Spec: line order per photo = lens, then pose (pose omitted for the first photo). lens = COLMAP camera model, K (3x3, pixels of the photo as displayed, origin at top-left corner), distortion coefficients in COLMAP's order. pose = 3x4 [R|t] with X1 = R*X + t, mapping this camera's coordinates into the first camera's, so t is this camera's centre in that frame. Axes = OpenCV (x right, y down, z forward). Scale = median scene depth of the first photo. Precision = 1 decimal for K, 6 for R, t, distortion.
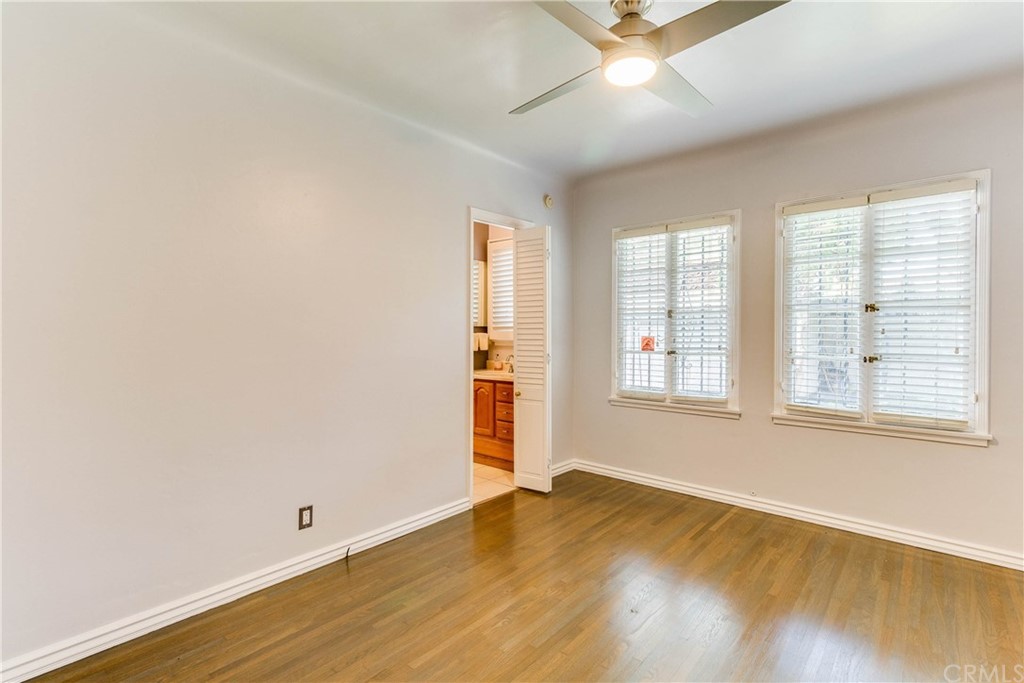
lens RADIAL K [[478.1, 0, 511.5], [0, 478.1, 334.8], [0, 0, 1]] dist [0.000311, 0.000005]
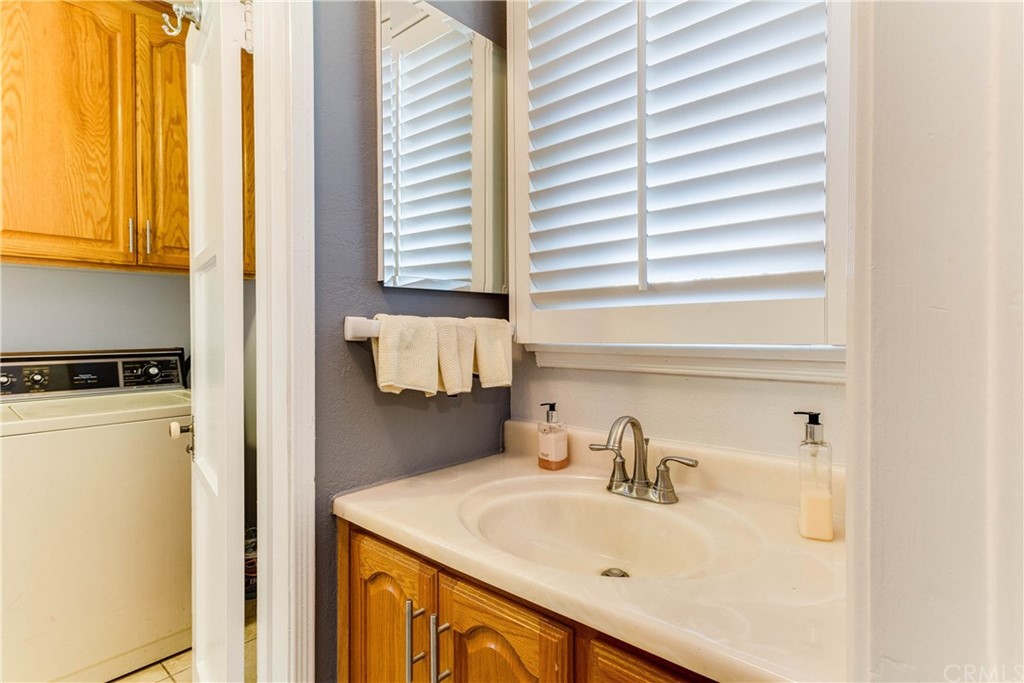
lens RADIAL K [[523.6, 0, 510.6], [0, 523.6, 327.8], [0, 0, 1]] dist [-0.001025, -0.000149]
pose [[0.999914, -0.007295, -0.010891, -0.051937], [0.007264, 0.999969, -0.002873, 0.002198], [0.010912, 0.002794, 0.999937, 0.807832]]
